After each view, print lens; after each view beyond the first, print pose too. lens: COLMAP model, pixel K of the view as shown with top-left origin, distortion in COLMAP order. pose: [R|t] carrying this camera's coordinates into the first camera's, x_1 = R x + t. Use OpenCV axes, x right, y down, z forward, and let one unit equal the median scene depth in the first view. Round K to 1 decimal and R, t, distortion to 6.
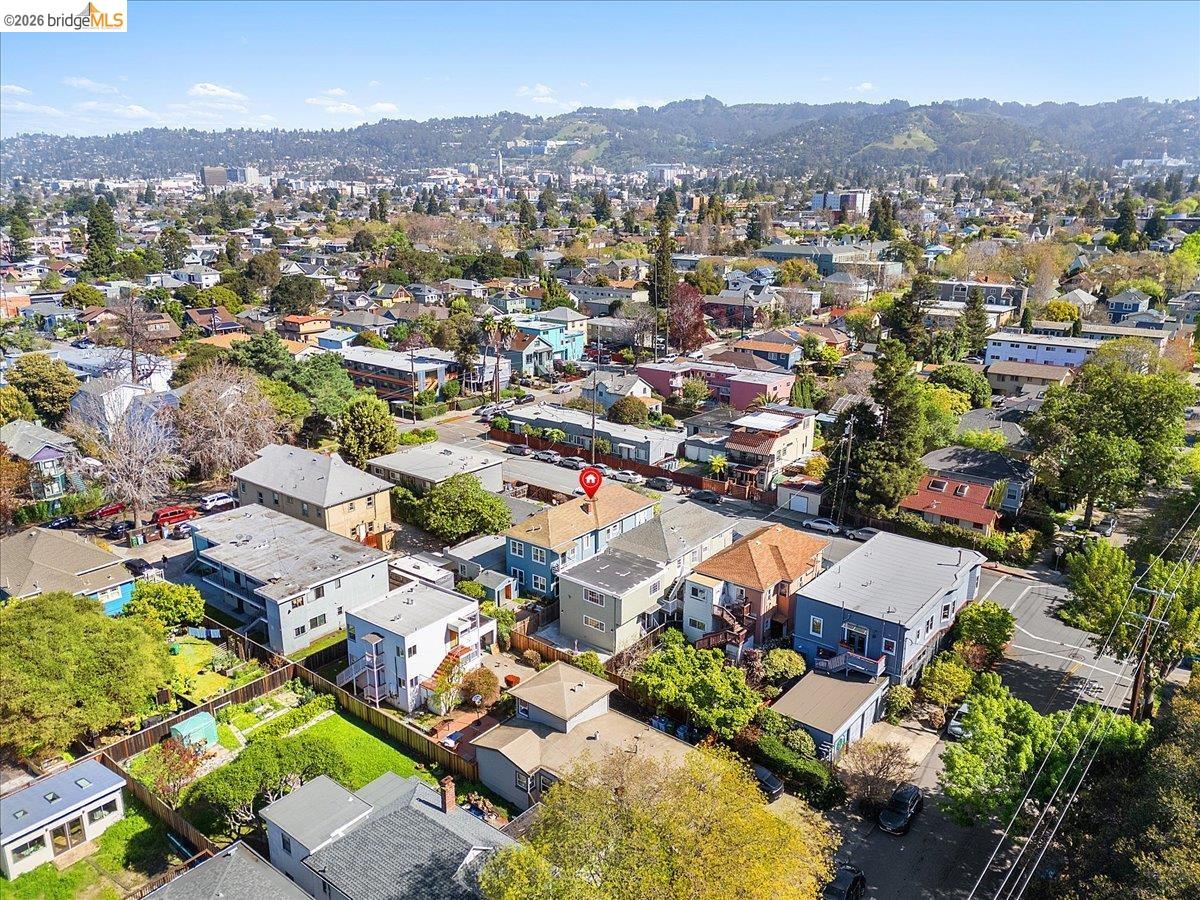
lens RADIAL K [[885.0, 0, 604.3], [0, 885.0, 448.7], [0, 0, 1]] dist [0.085749, -0.087670]
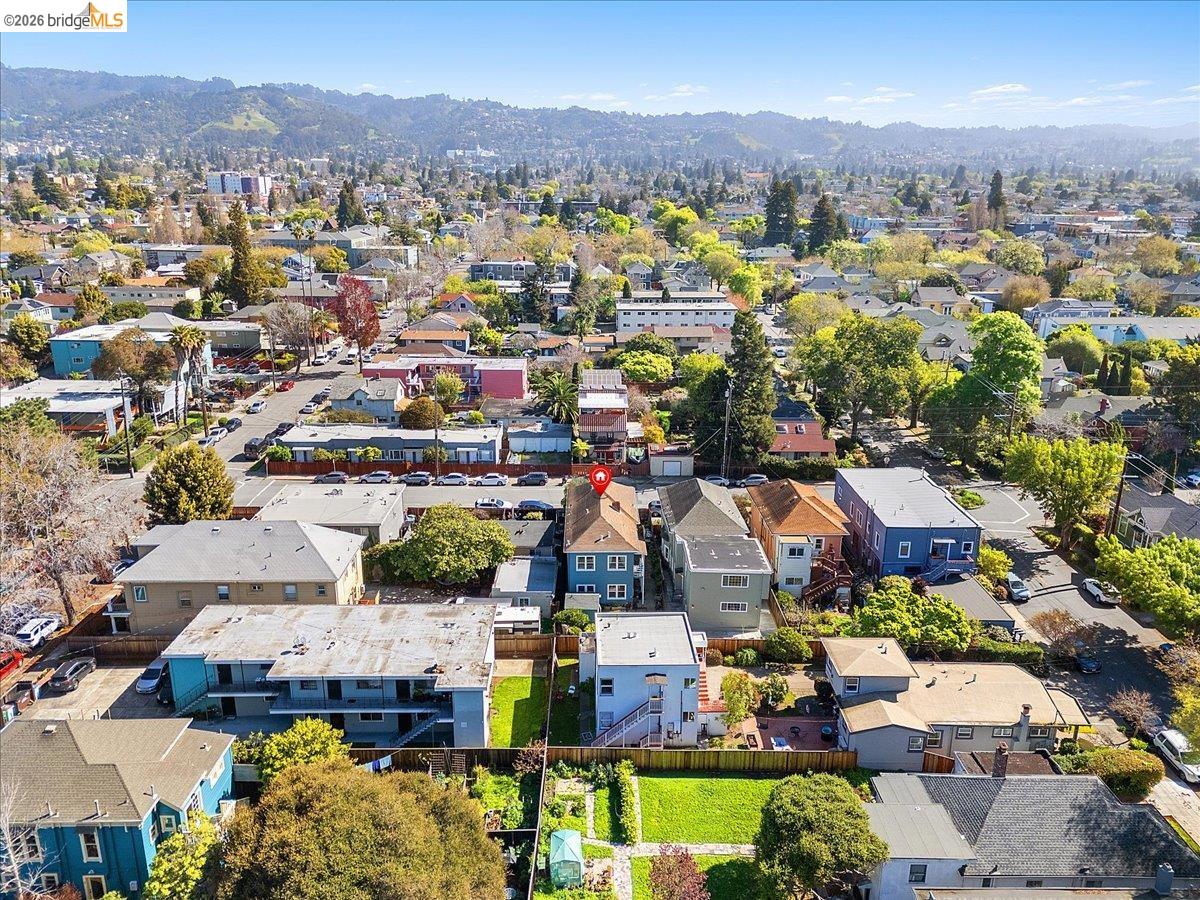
lens RADIAL K [[885.0, 0, 604.3], [0, 885.0, 448.7], [0, 0, 1]] dist [0.085749, -0.087670]
pose [[0.774345, -0.179939, 0.606640, -0.299301], [0.169627, 0.982654, 0.074950, -0.034451], [-0.609604, 0.044865, 0.791436, 0.117594]]
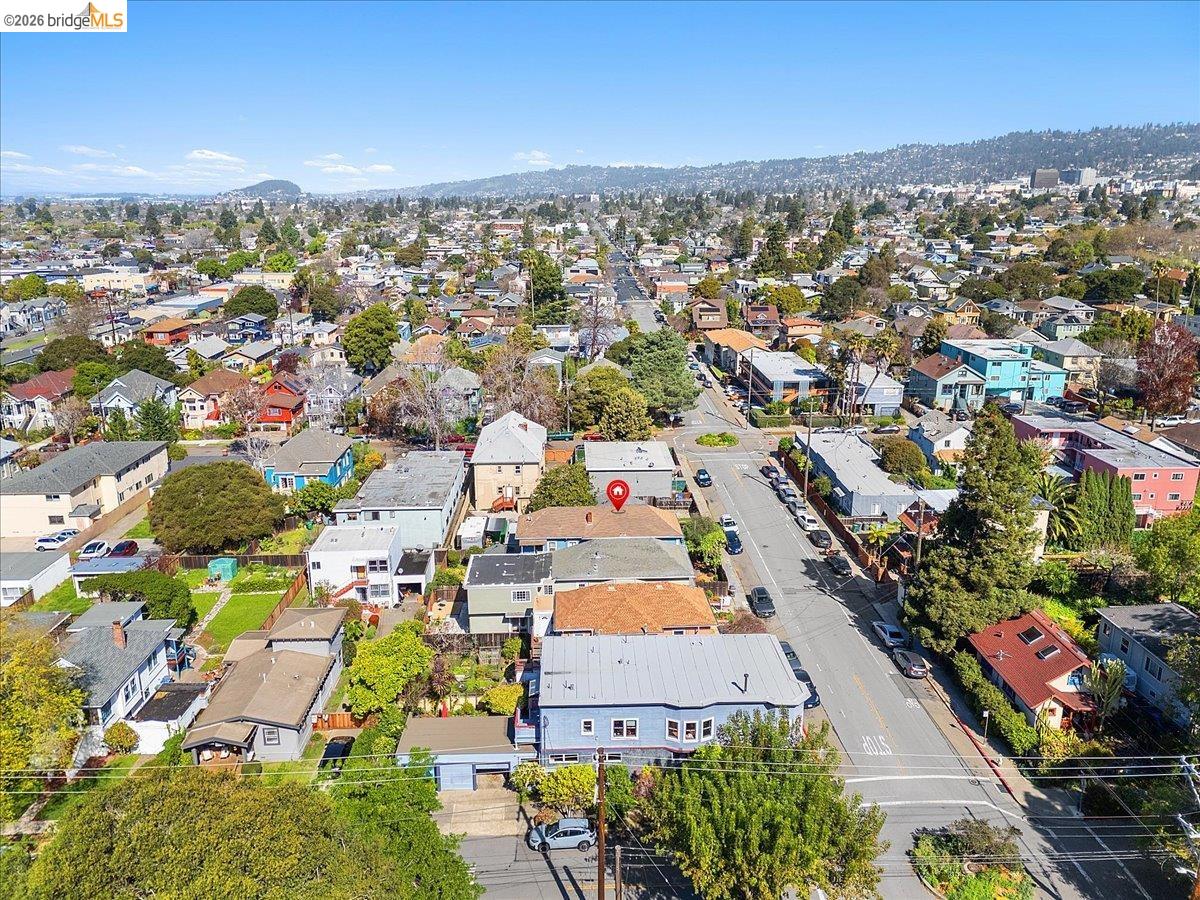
lens RADIAL K [[885.0, 0, 604.3], [0, 885.0, 448.7], [0, 0, 1]] dist [0.085749, -0.087670]
pose [[0.648605, 0.206165, -0.732672, 0.360328], [-0.207826, 0.974008, 0.090093, -0.052891], [0.732202, 0.093834, 0.674593, 0.151868]]
